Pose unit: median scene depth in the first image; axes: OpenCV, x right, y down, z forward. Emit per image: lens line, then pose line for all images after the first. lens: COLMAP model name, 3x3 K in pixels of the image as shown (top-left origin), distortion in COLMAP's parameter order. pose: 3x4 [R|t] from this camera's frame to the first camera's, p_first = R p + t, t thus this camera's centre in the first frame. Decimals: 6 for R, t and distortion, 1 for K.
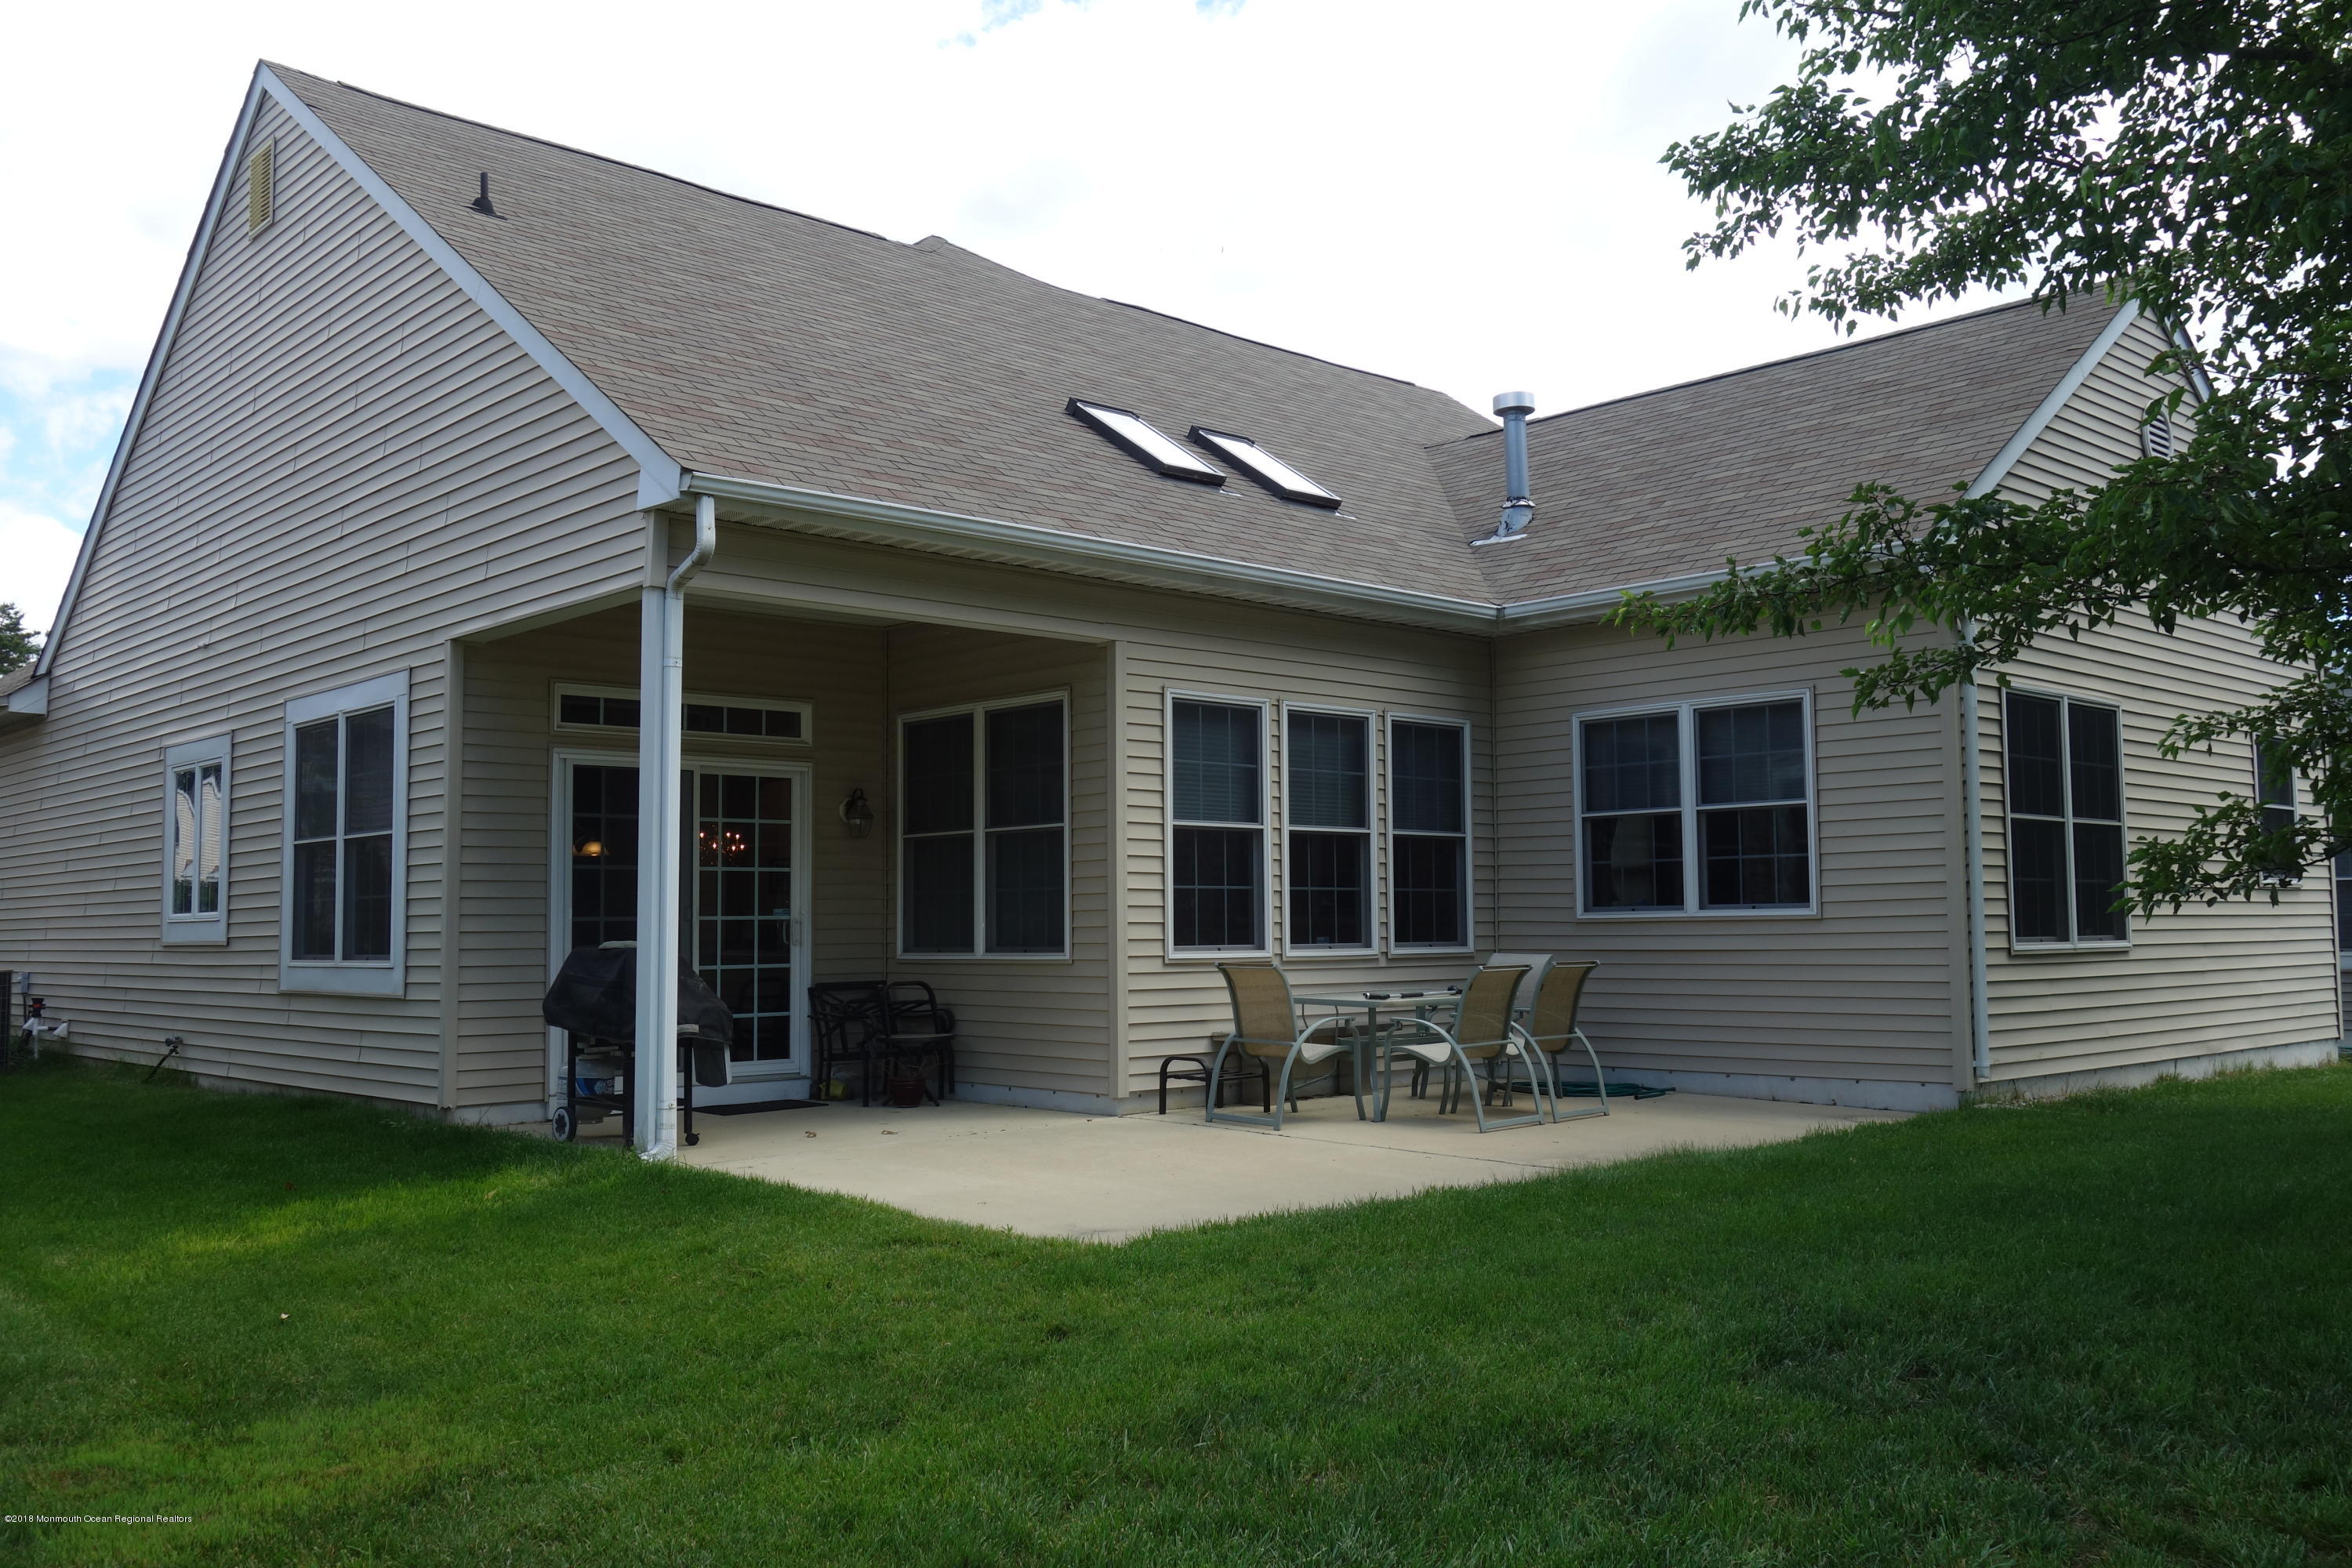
lens RADIAL K [[1974.7, 0, 1176.0], [0, 1974.7, 784.0], [0, 0, 1]] dist [0.009578, 0.010731]
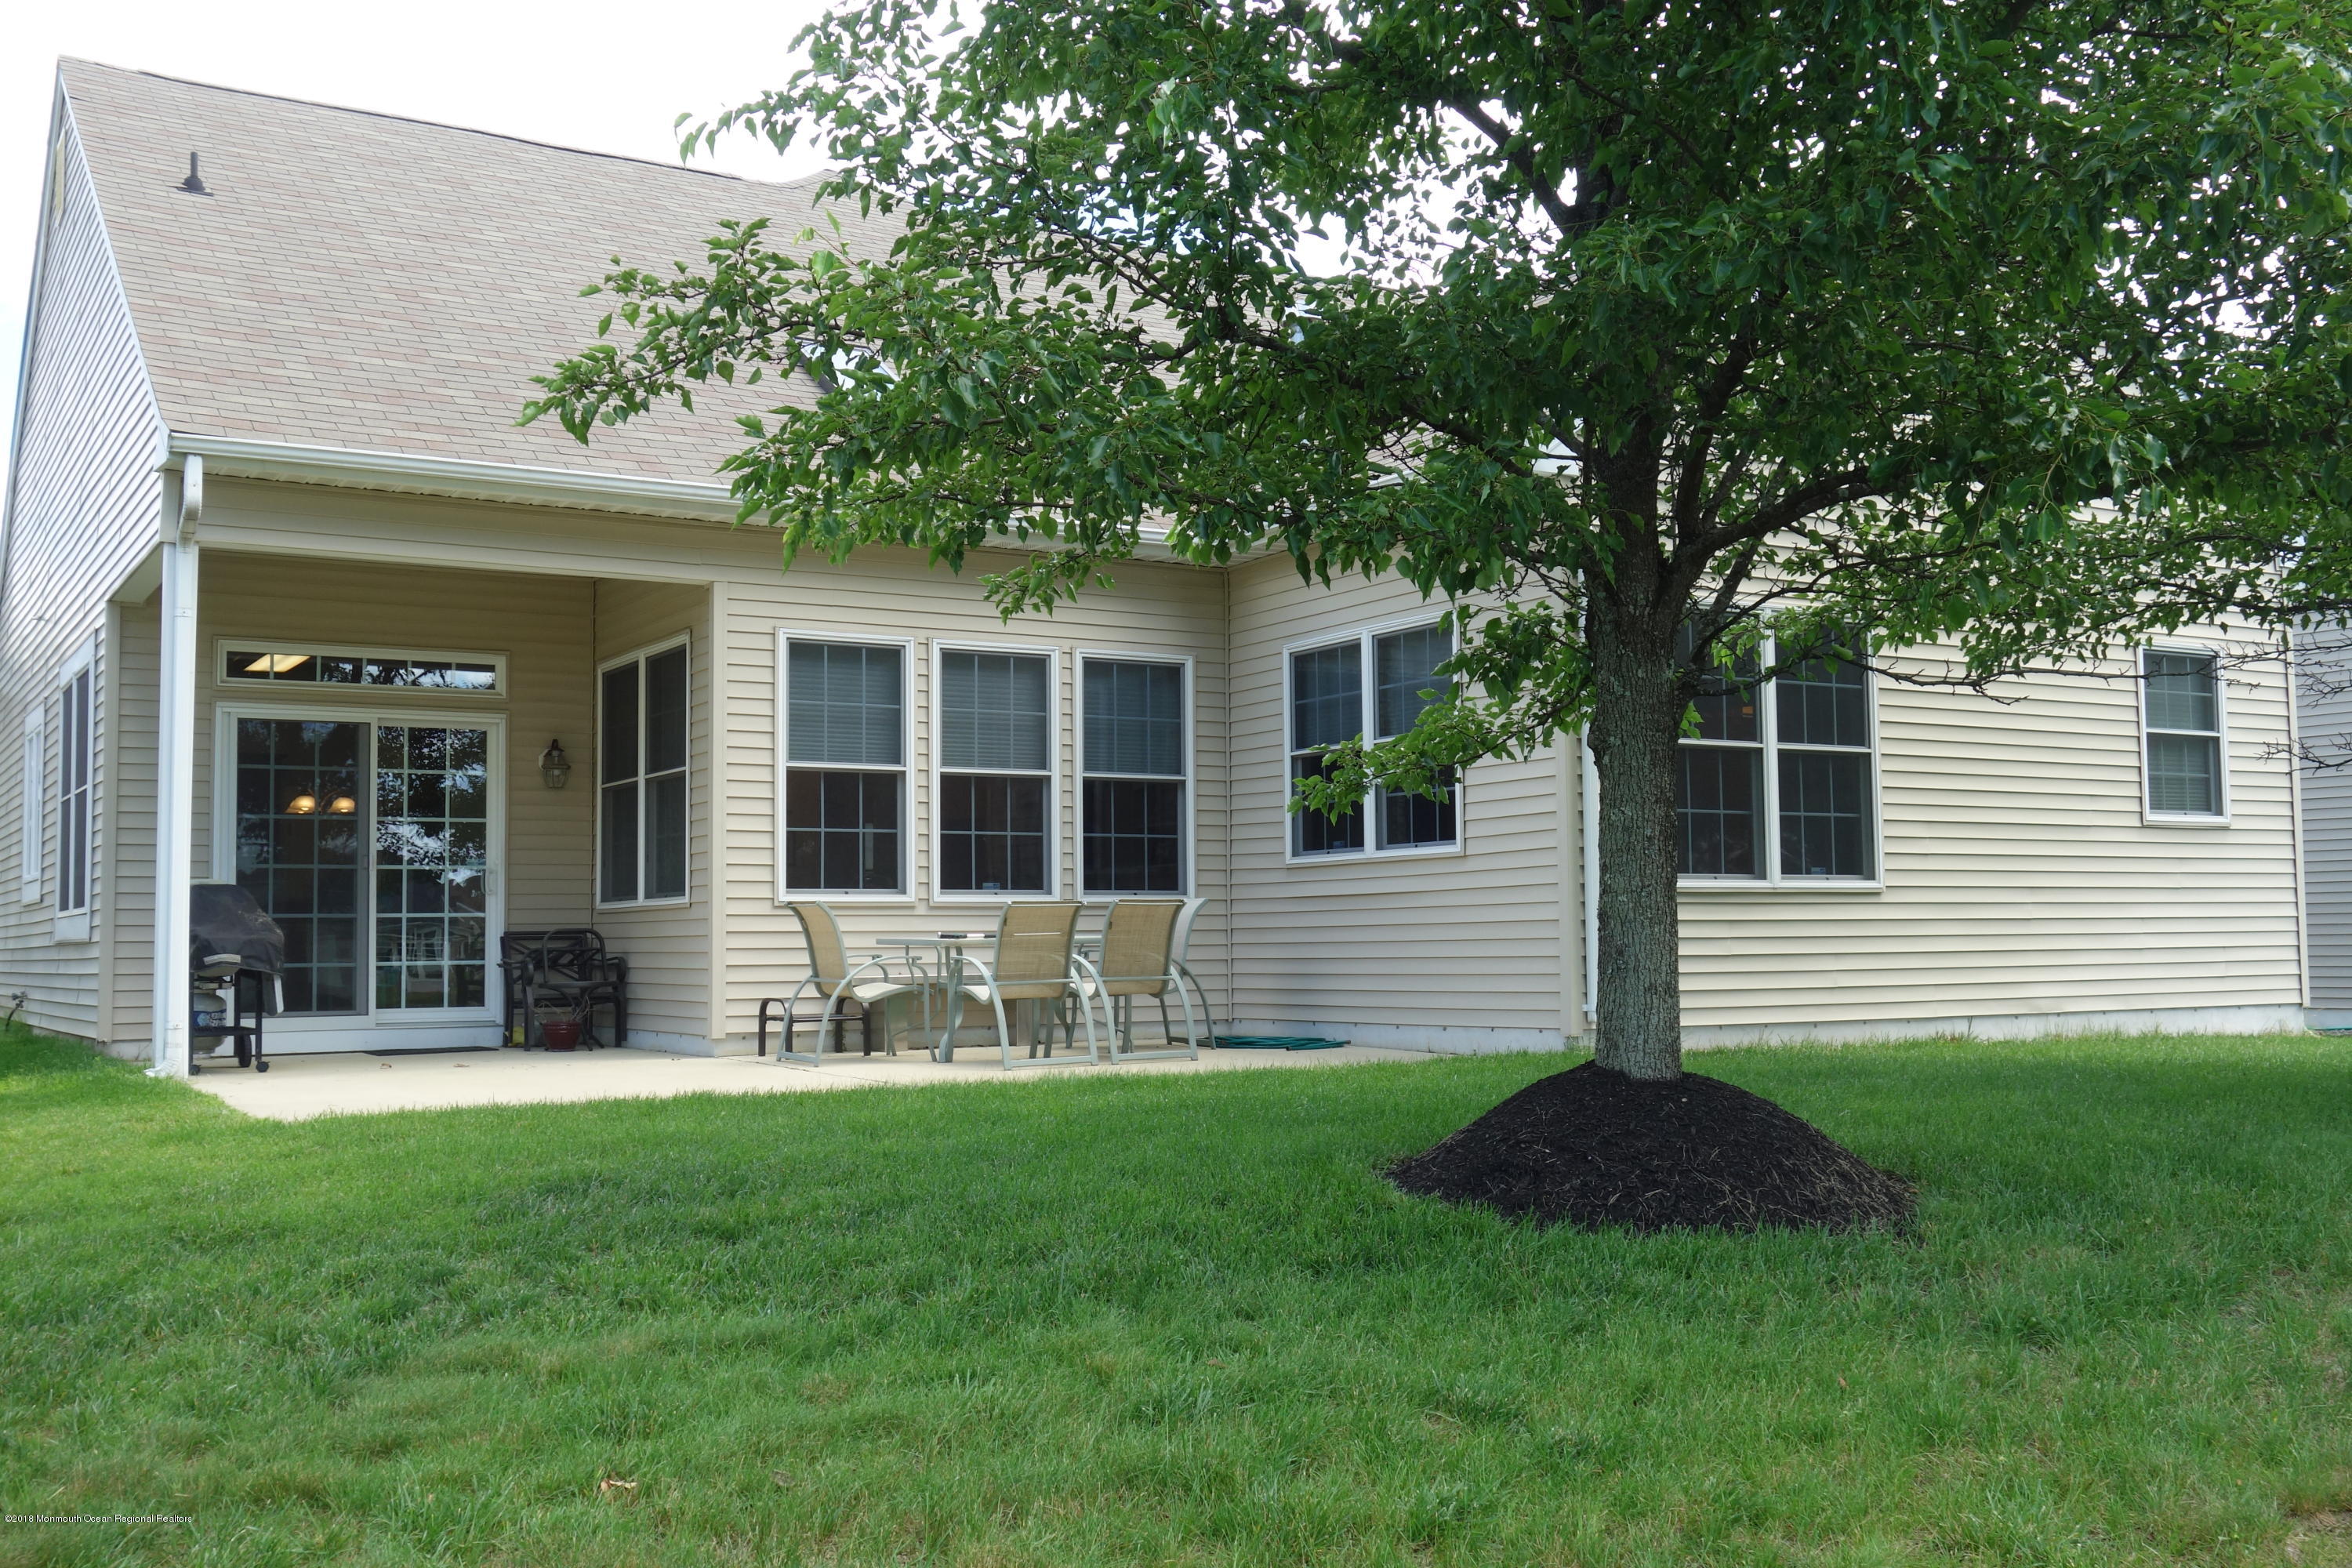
lens RADIAL K [[2301.2, 0, 1176.0], [0, 2301.2, 784.0], [0, 0, 1]] dist [0.005824, -0.011238]
pose [[0.979967, -0.015617, -0.198547, 0.392502], [0.016744, 0.999852, 0.004000, 0.026587], [0.198455, -0.007244, 0.980083, -0.085295]]
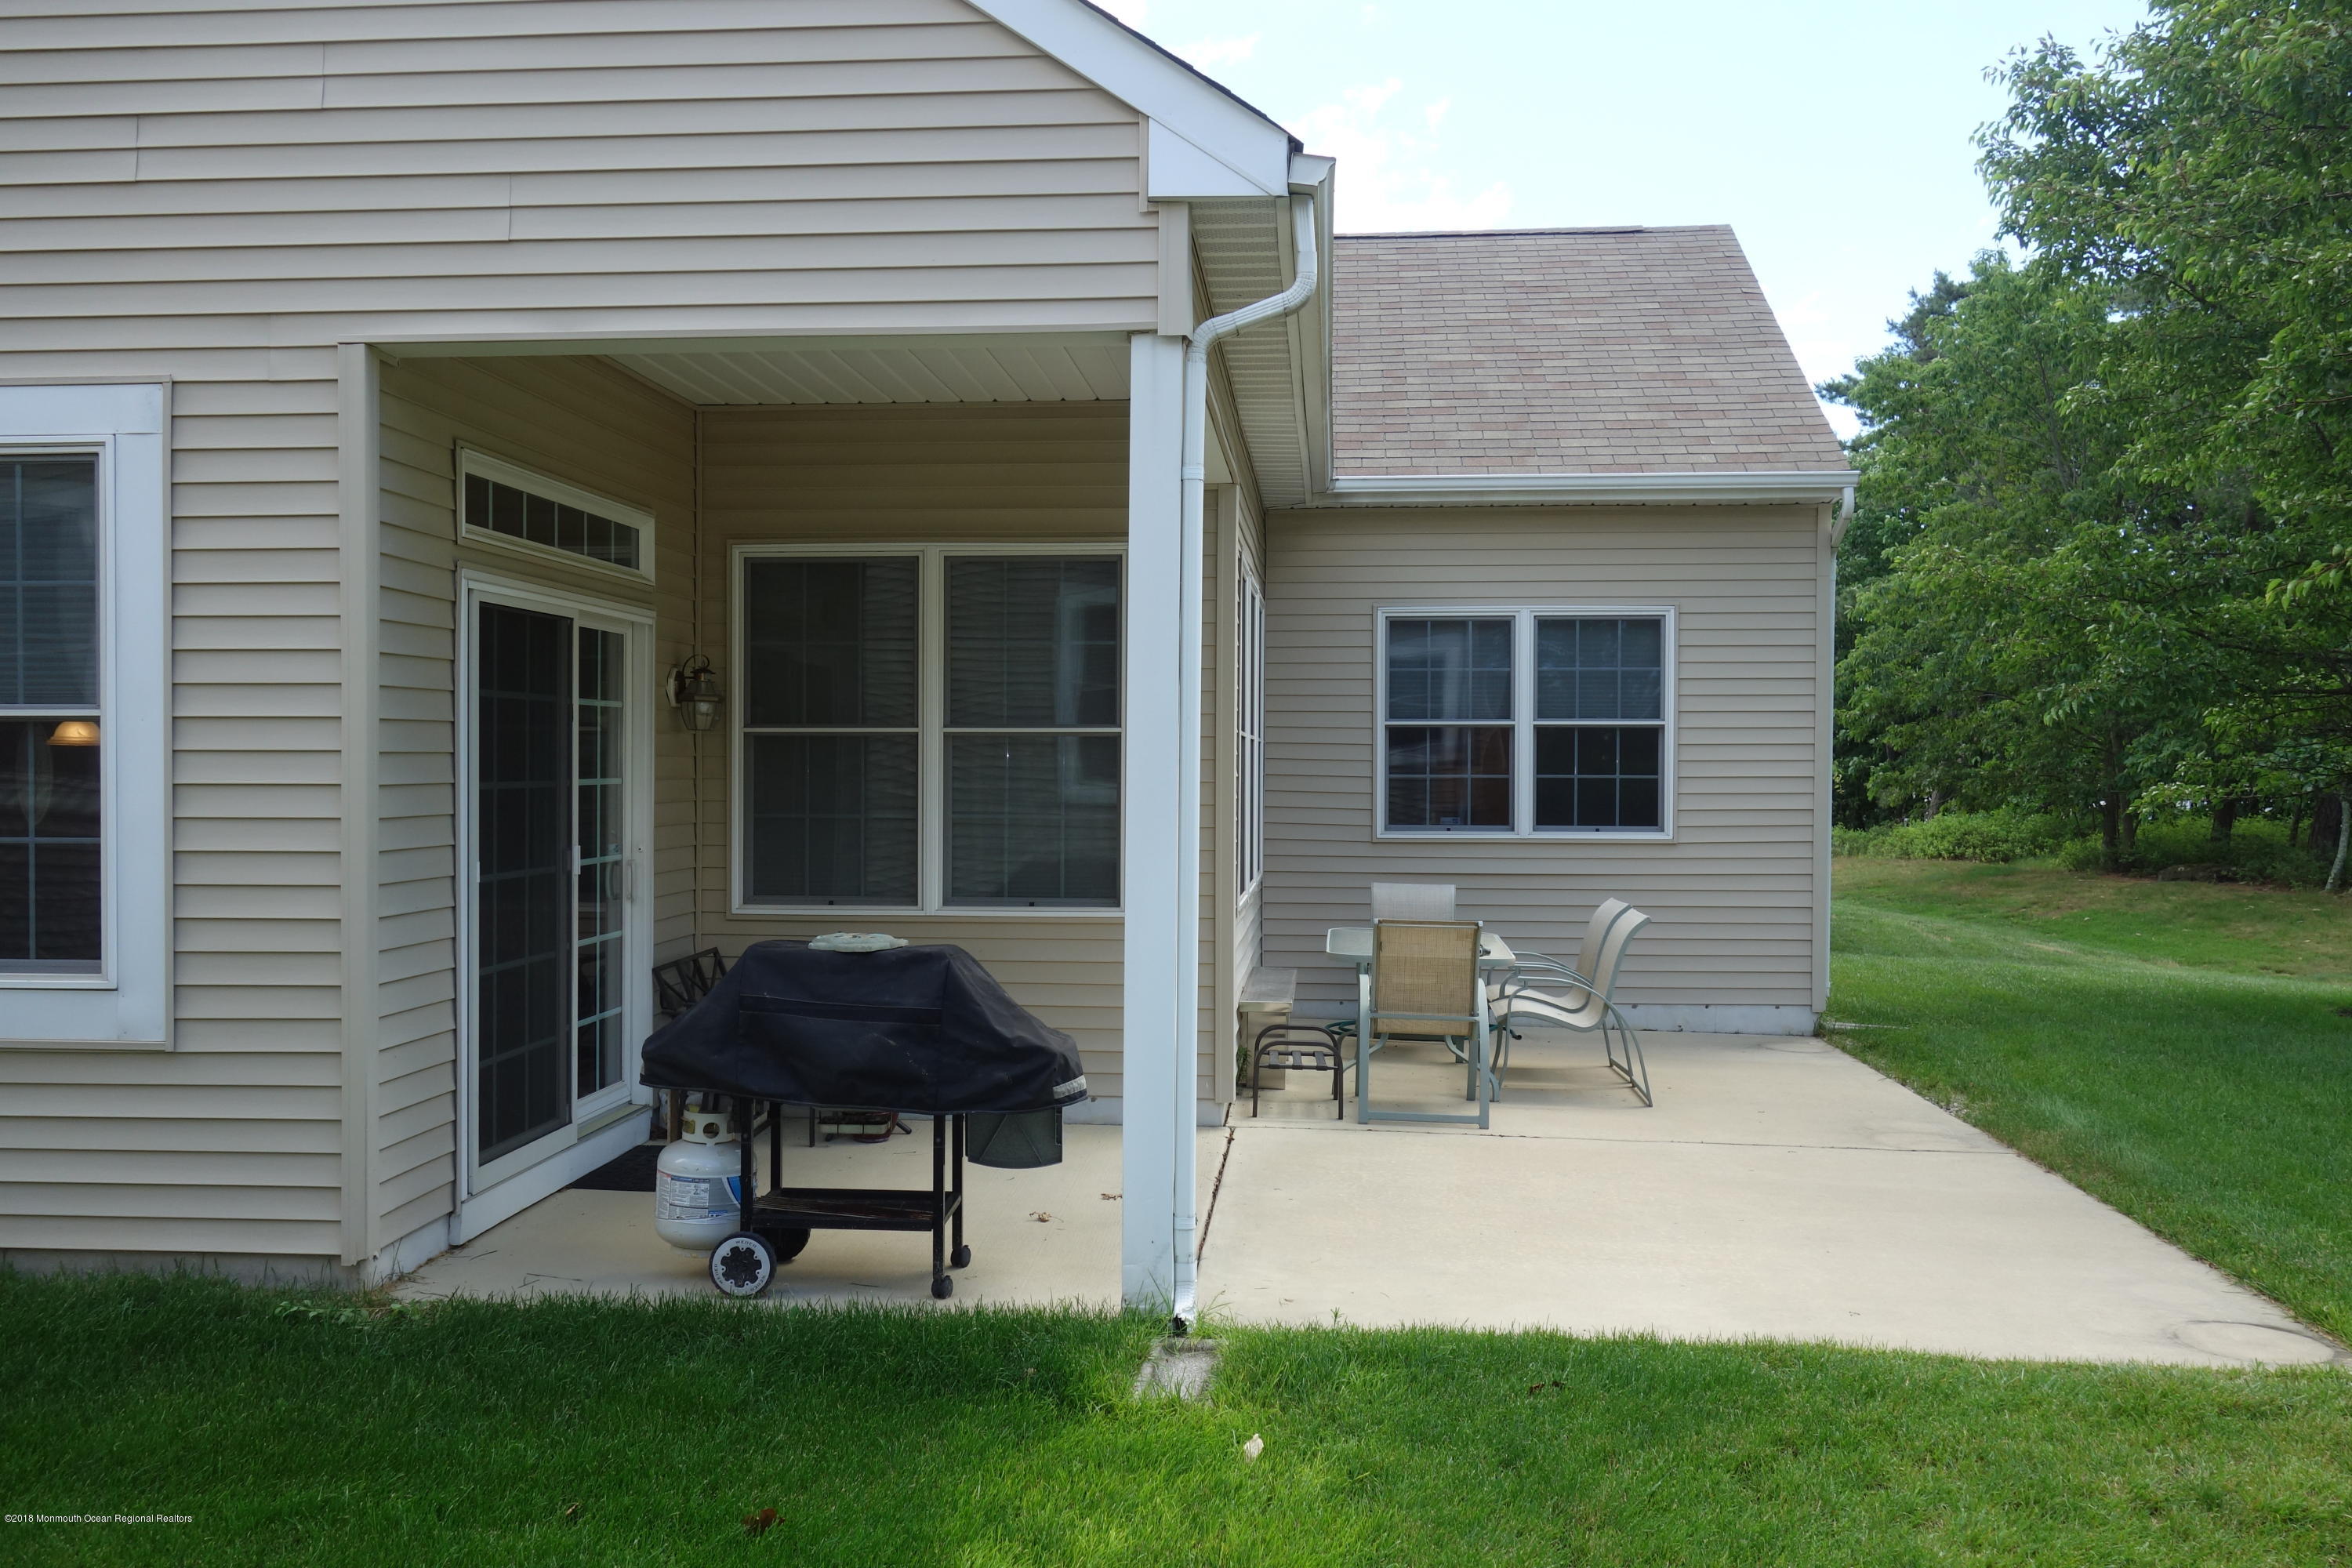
lens RADIAL K [[1974.7, 0, 1176.0], [0, 1974.7, 784.0], [0, 0, 1]] dist [0.009578, 0.010731]
pose [[0.738383, 0.006464, 0.674351, -0.497252], [-0.060595, 0.996545, 0.056796, -0.001638], [-0.671654, -0.082799, 0.736223, 0.429420]]
